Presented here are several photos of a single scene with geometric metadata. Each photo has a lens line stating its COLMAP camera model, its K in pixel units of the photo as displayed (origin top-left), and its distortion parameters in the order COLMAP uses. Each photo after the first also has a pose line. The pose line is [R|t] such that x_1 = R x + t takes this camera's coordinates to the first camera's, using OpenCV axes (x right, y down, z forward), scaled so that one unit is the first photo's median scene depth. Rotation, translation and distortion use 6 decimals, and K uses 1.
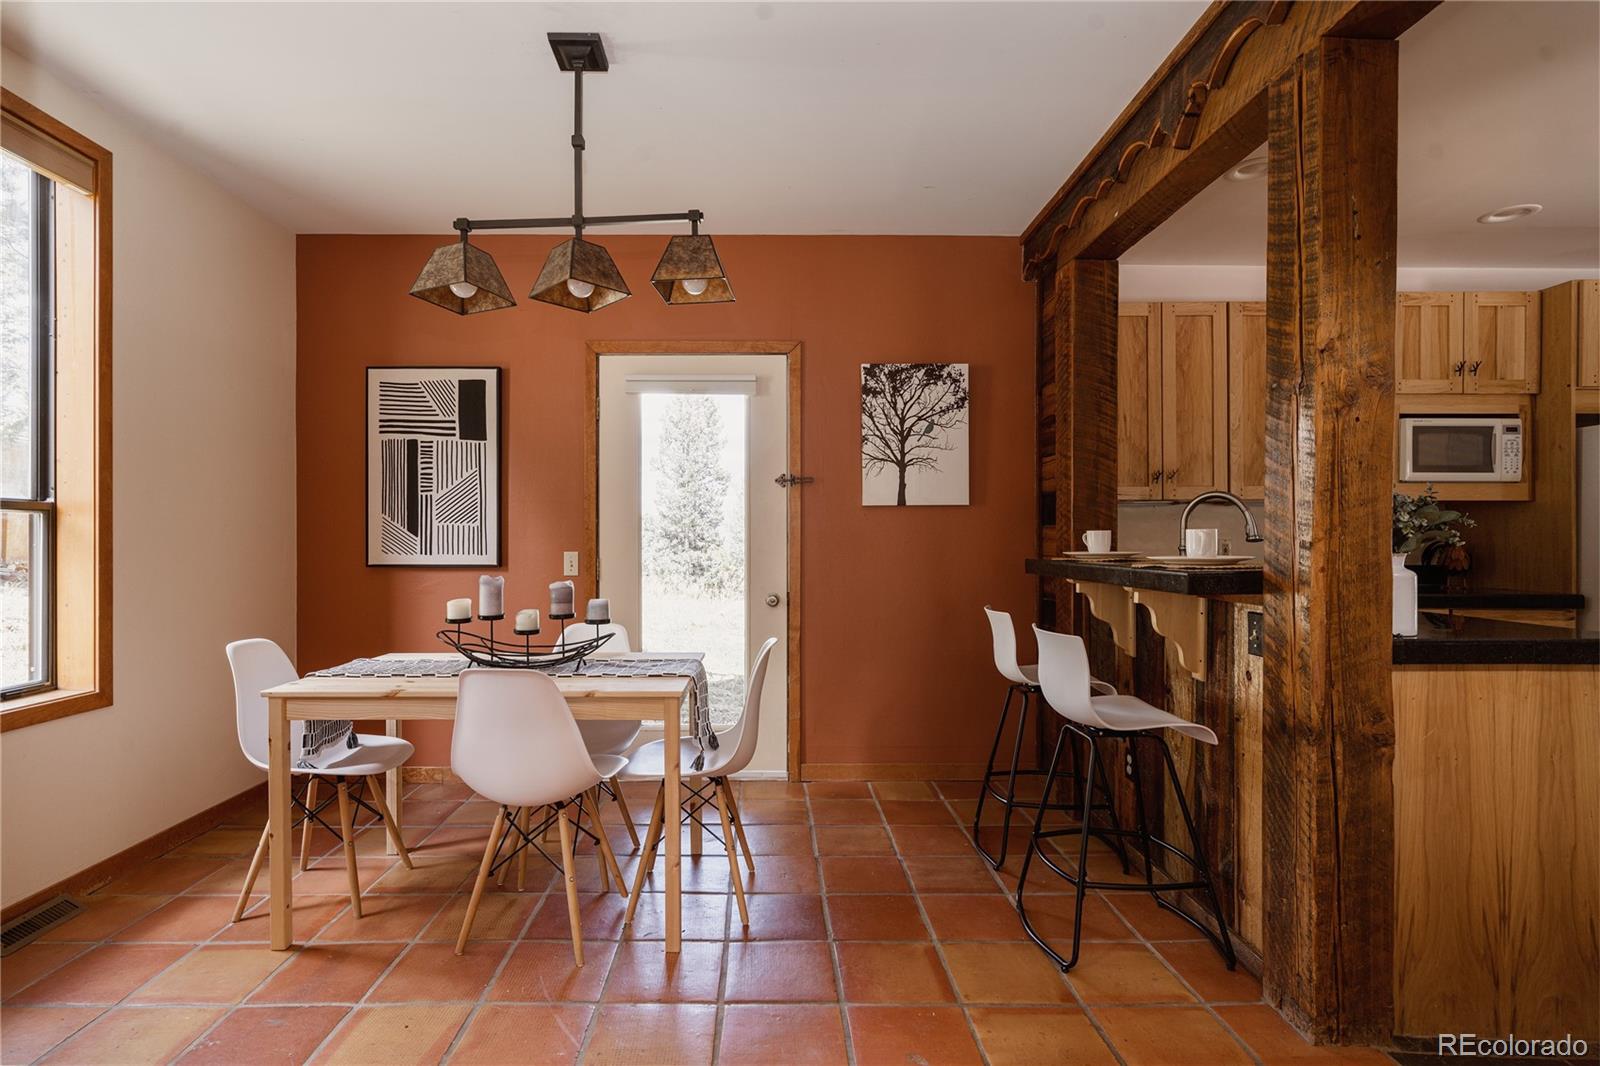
lens RADIAL K [[794.7, 0, 749.7], [0, 794.7, 535.1], [0, 0, 1]] dist [0.002795, -0.001357]
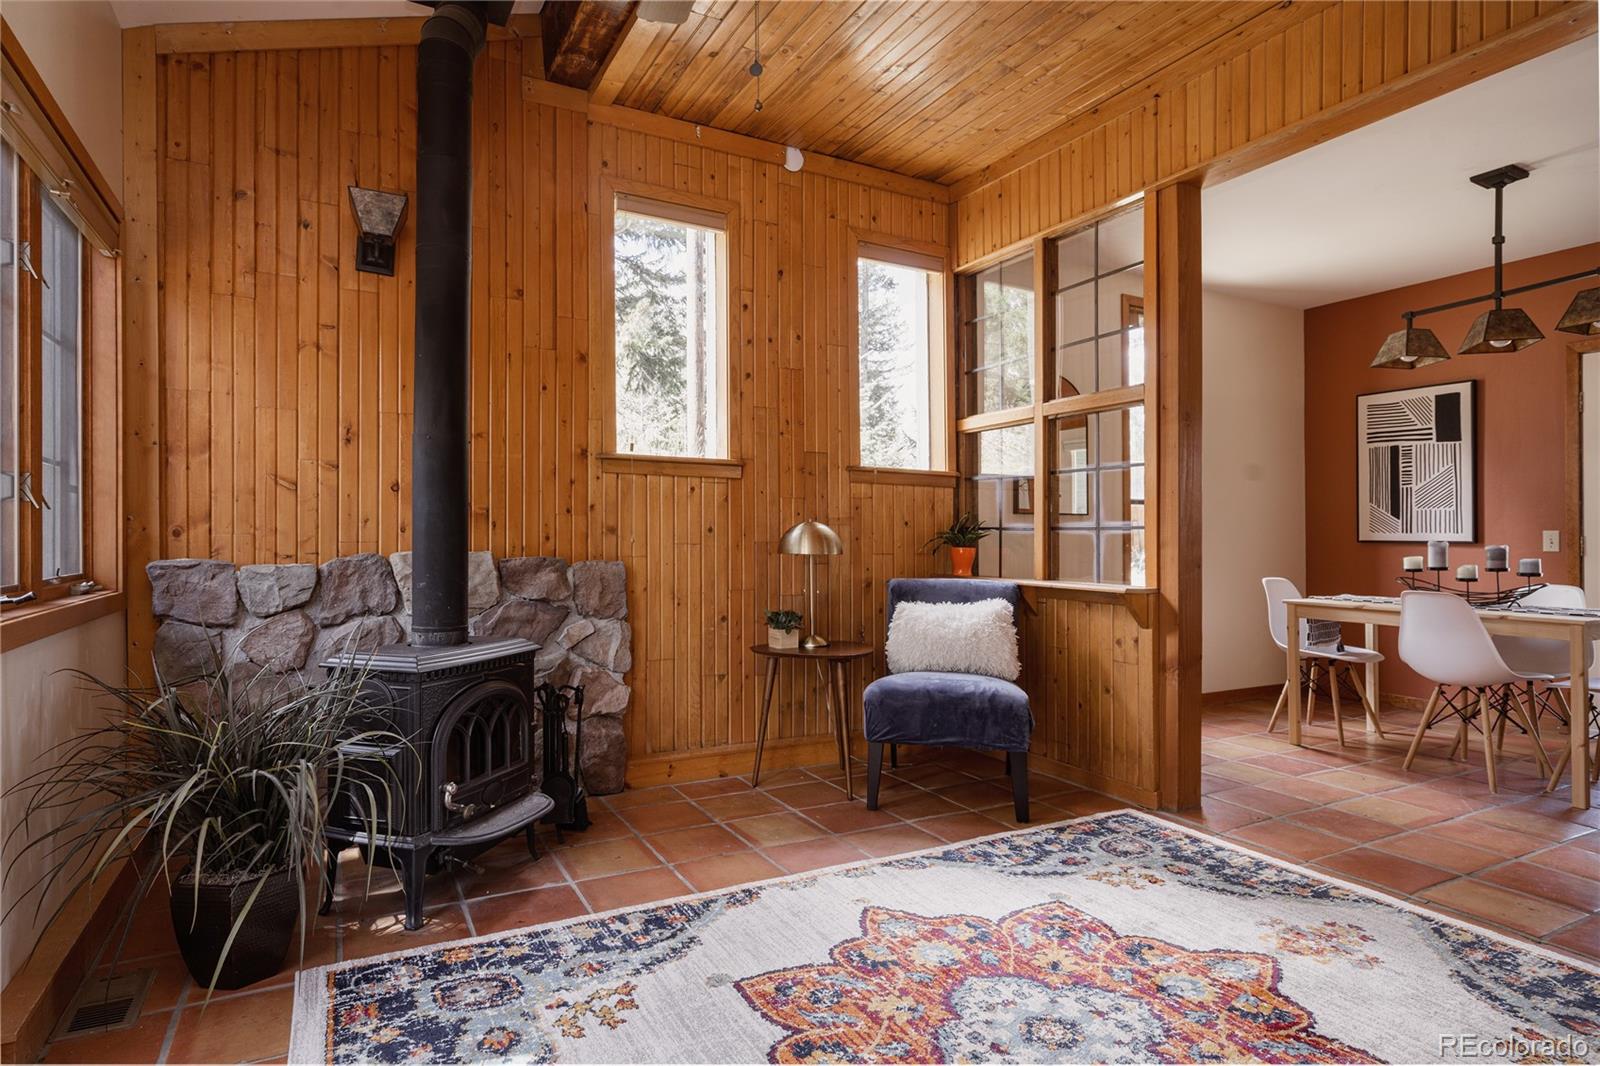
lens RADIAL K [[878.4, 0, 769.5], [0, 878.4, 532.1], [0, 0, 1]] dist [-0.002115, 0.003120]
pose [[0.484362, -0.004181, -0.874857, 0.369778], [-0.004896, 0.999960, -0.007490, 0.040075], [0.874854, 0.007911, 0.484323, -0.646317]]
